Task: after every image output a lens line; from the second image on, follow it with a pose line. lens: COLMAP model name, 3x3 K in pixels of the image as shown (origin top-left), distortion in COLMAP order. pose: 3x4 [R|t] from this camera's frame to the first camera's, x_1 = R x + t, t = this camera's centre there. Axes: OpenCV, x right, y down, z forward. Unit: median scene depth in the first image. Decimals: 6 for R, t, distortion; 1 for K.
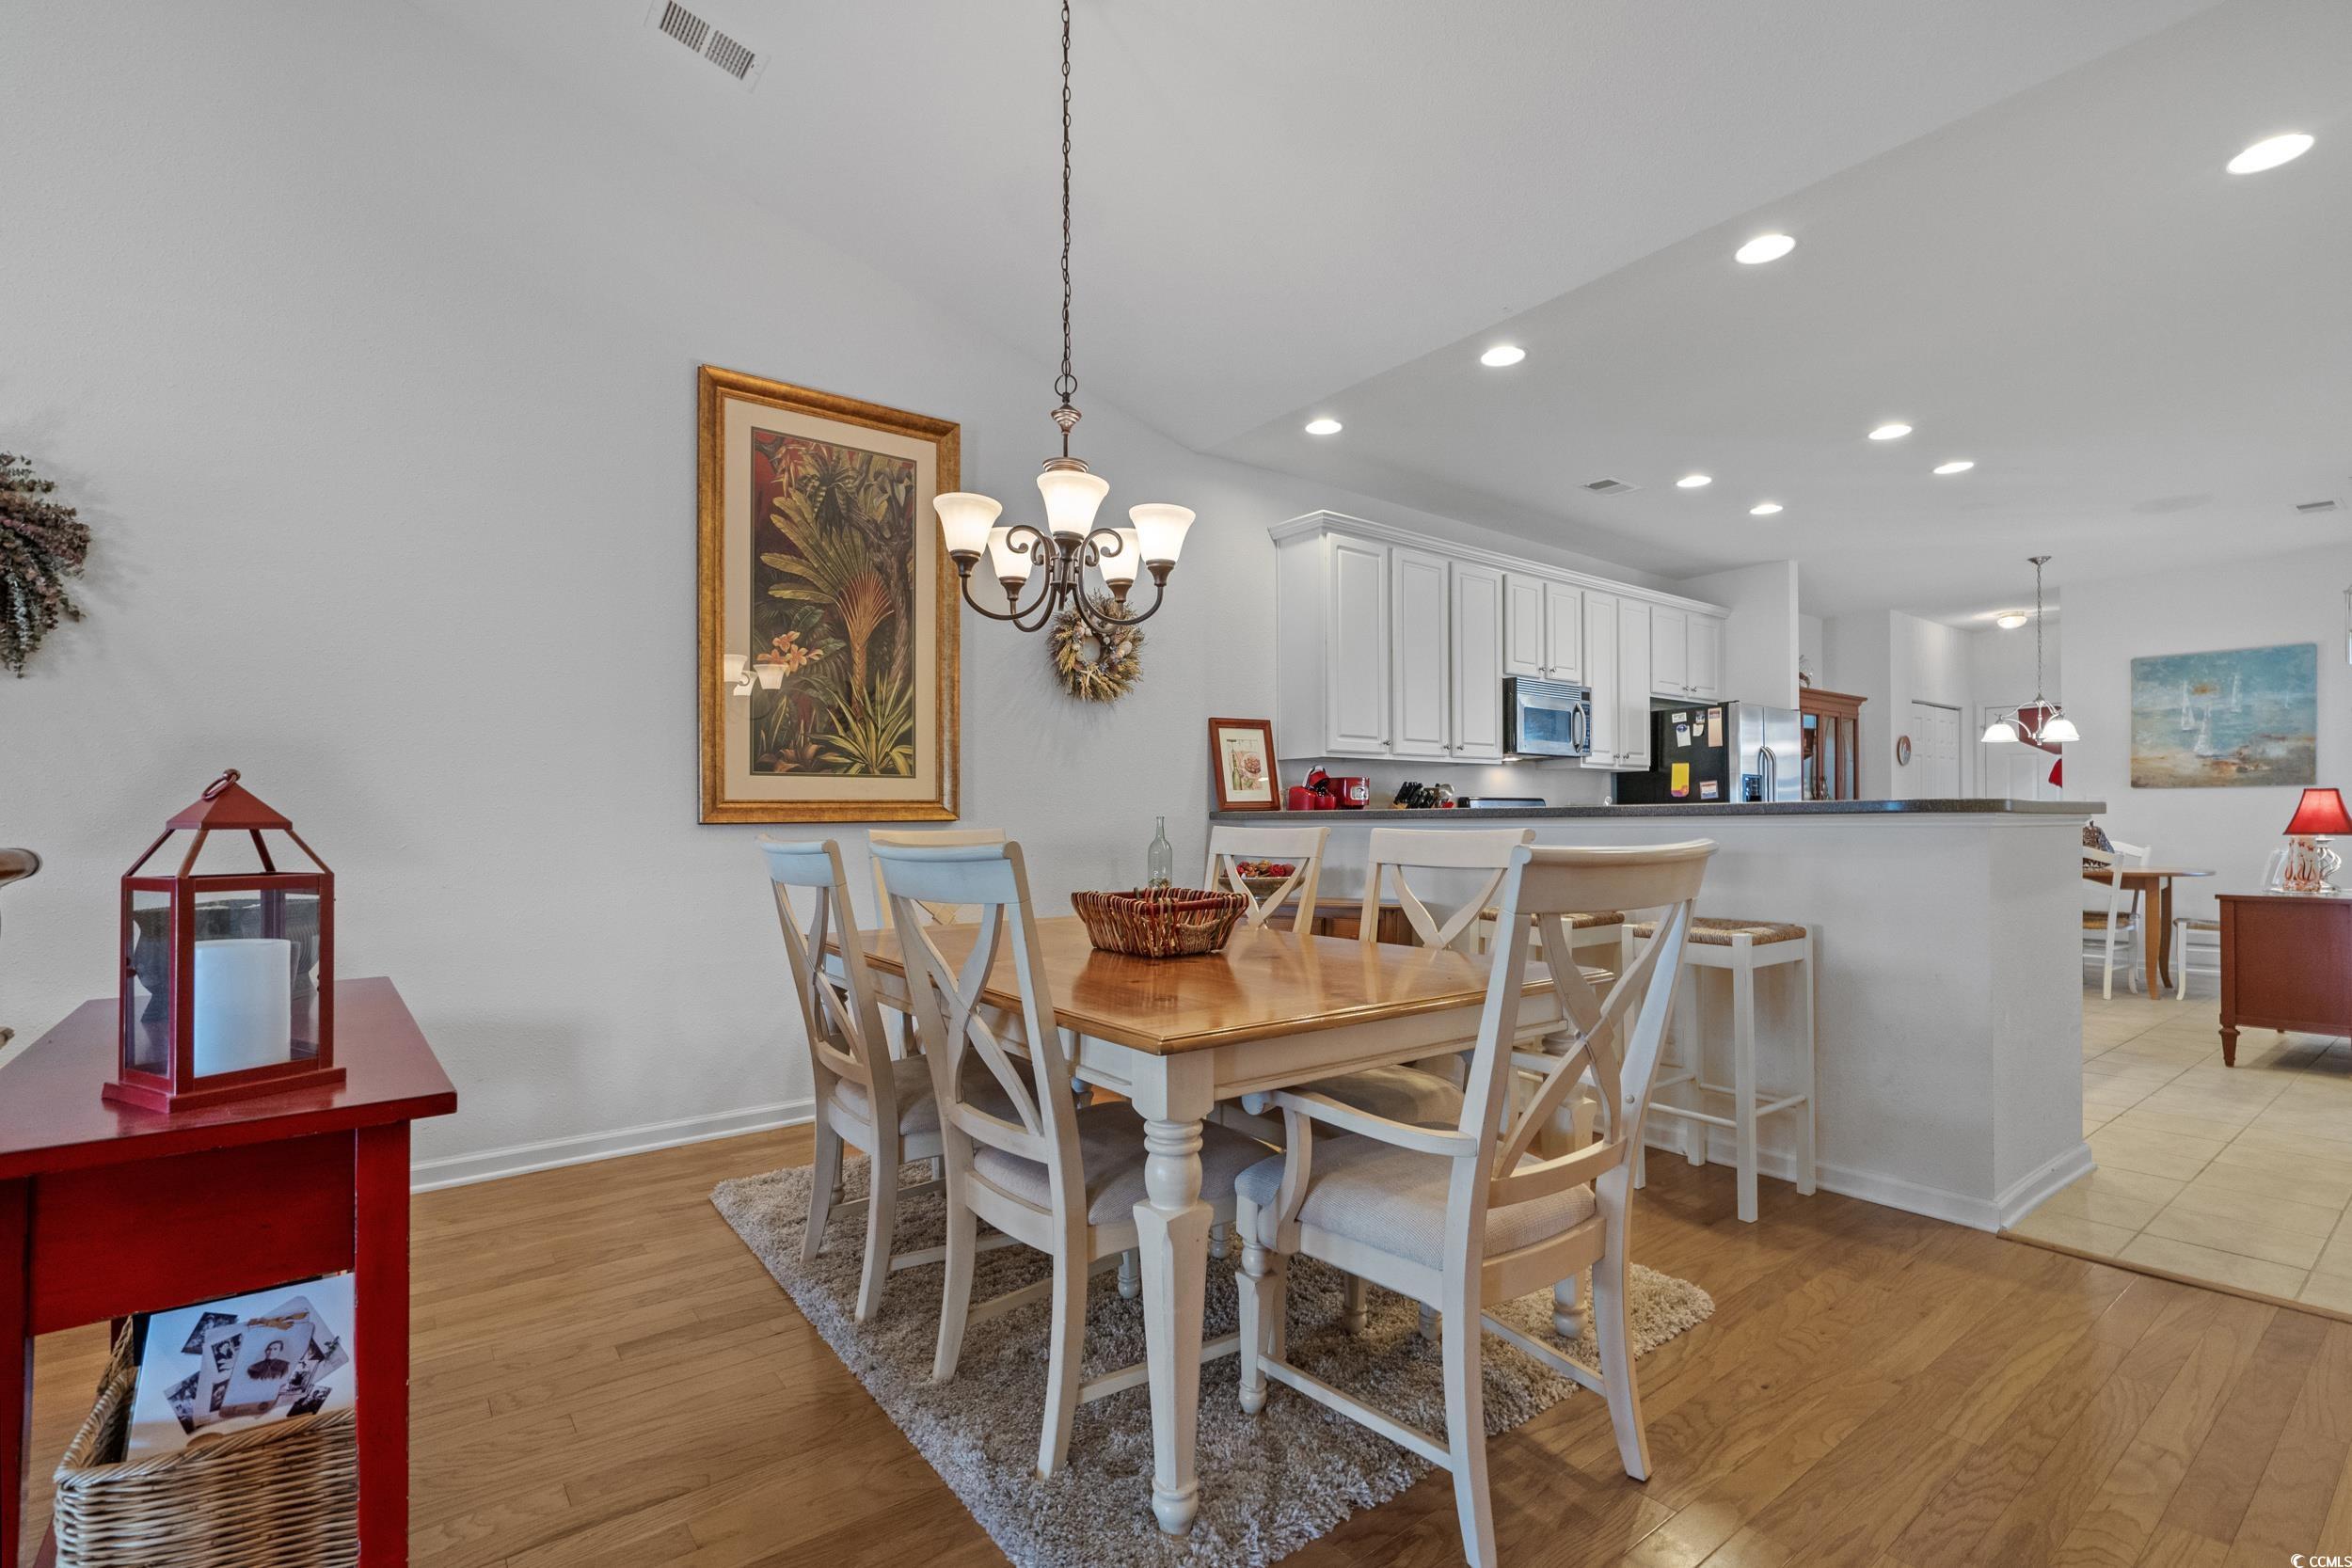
lens RADIAL K [[1070.4, 0, 1177.3], [0, 1070.4, 795.9], [0, 0, 1]] dist [-0.013738, -0.000018]
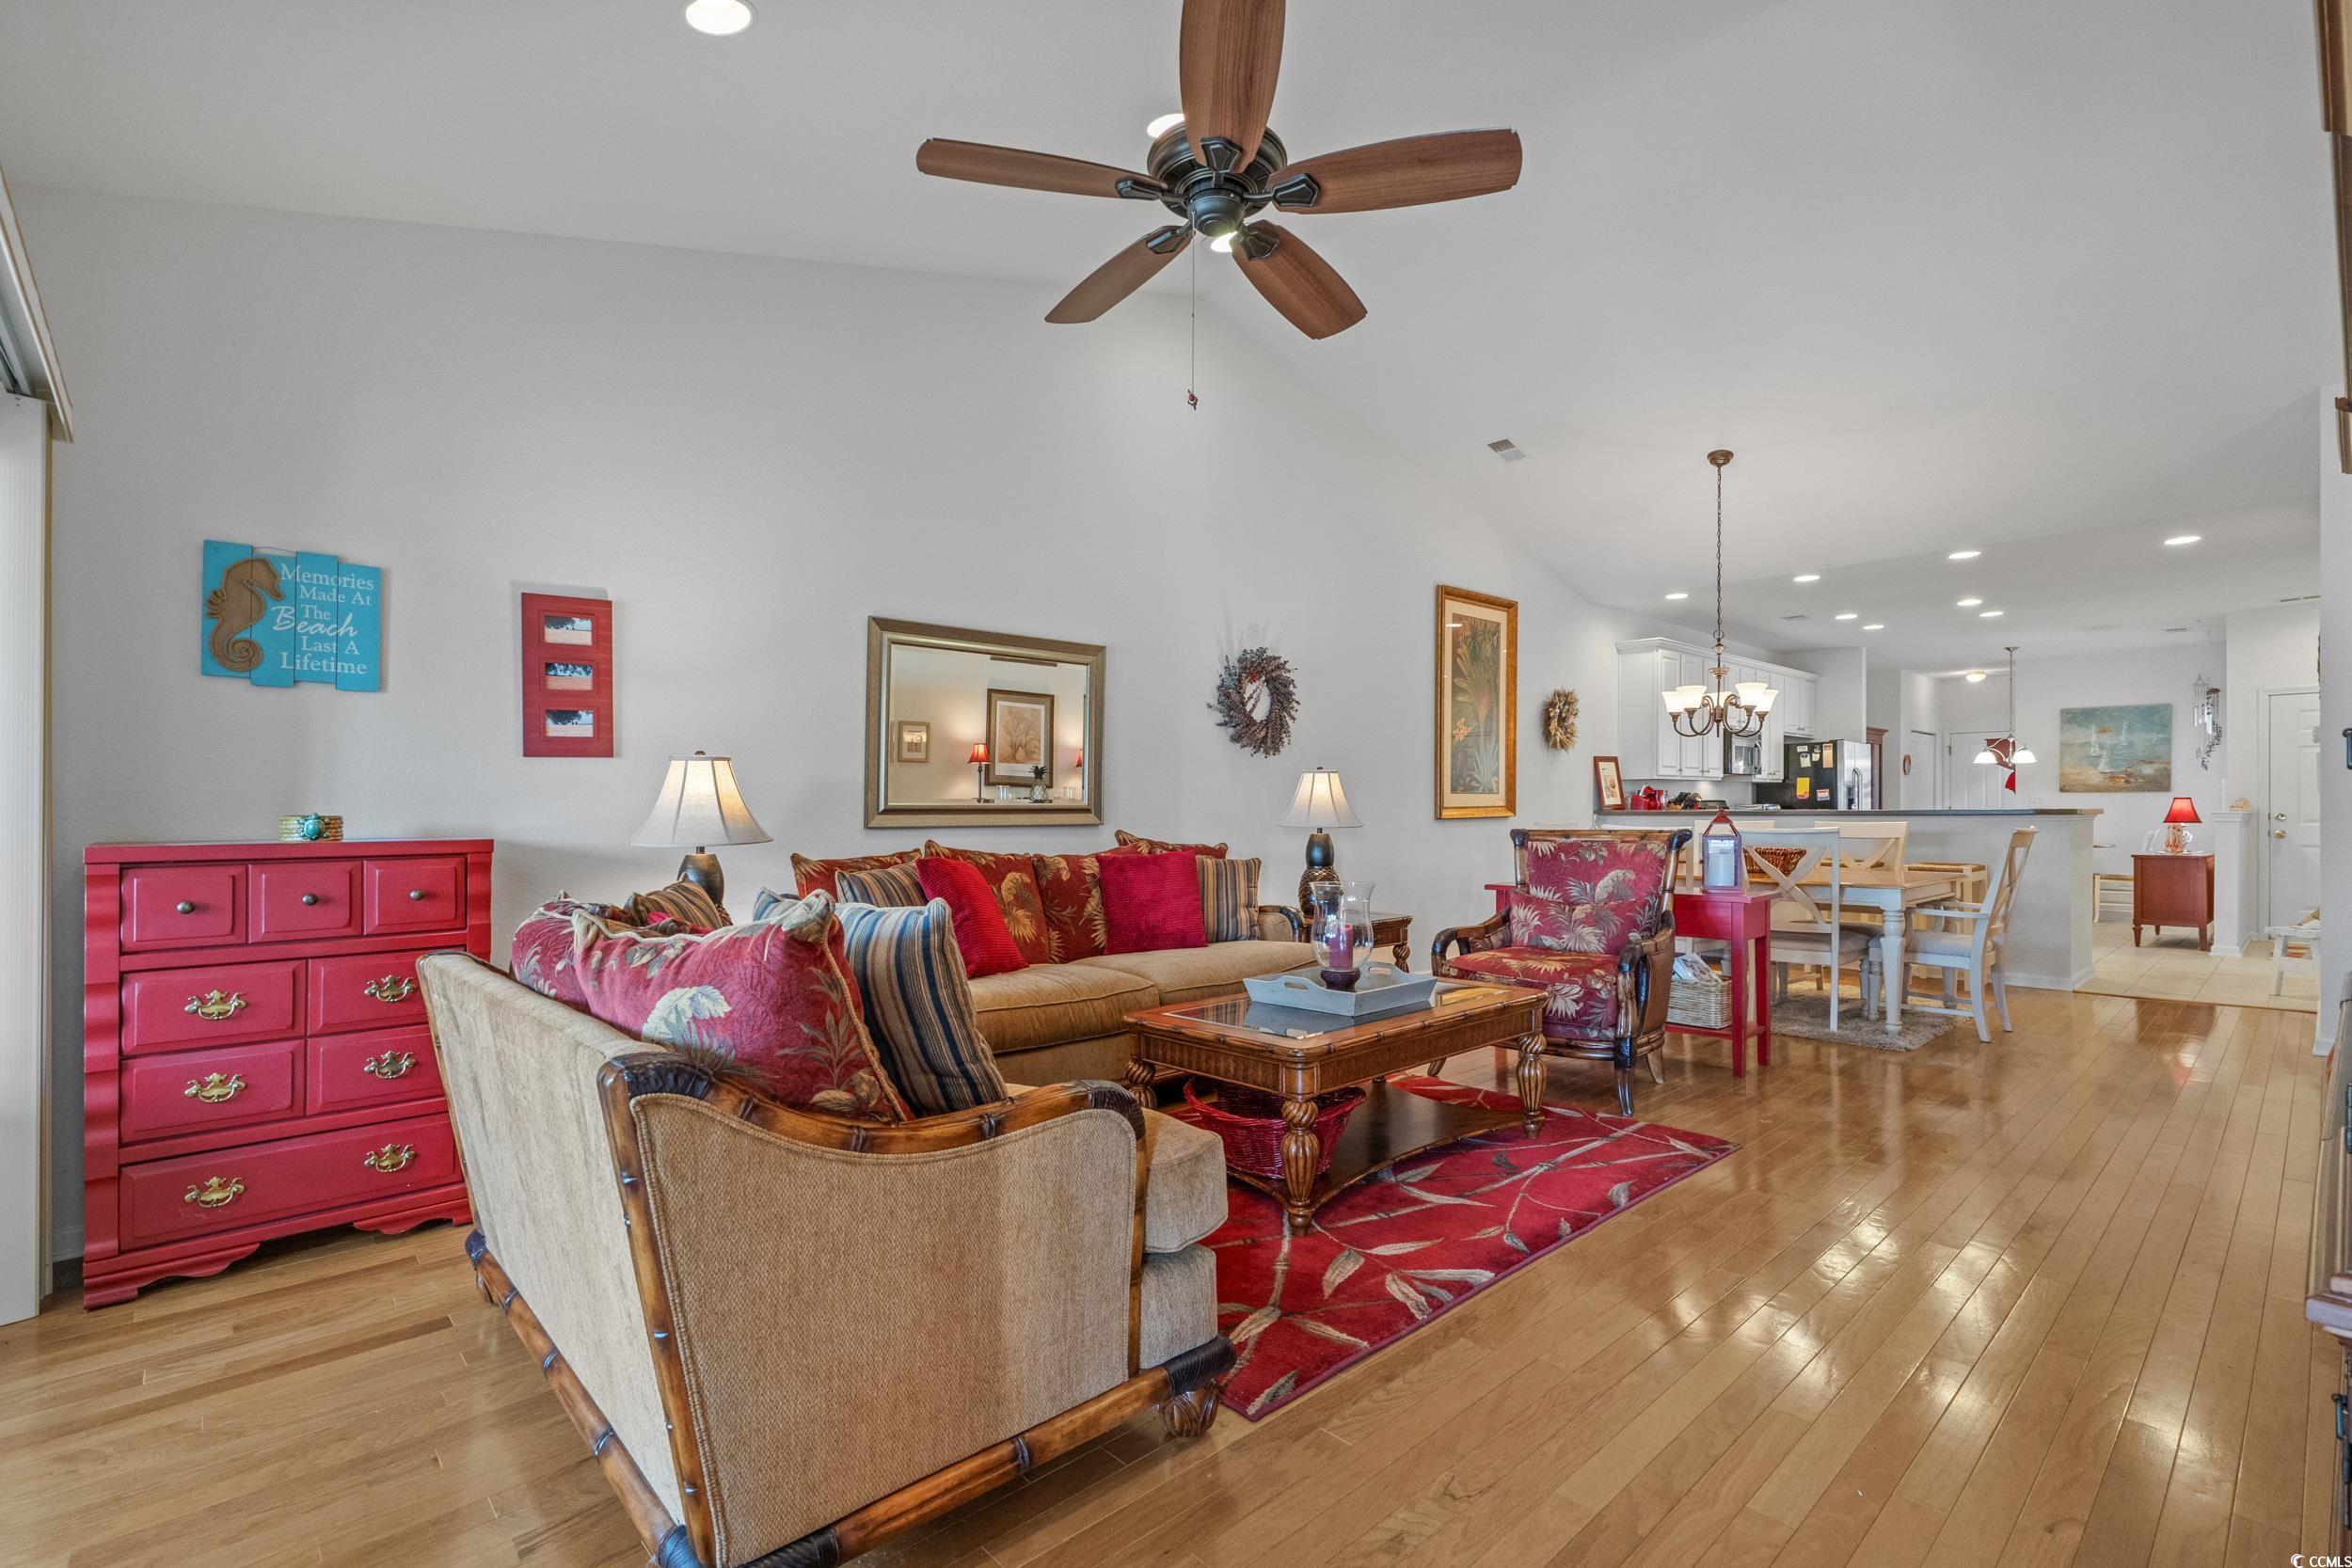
lens RADIAL K [[1070.4, 0, 1174.3], [0, 1070.4, 792.1], [0, 0, 1]] dist [-0.013738, -0.000018]
pose [[0.996080, 0.000361, 0.088453, -0.604941], [-0.001161, 0.999959, 0.009002, -0.022694], [-0.088446, -0.009070, 0.996040, -0.497394]]
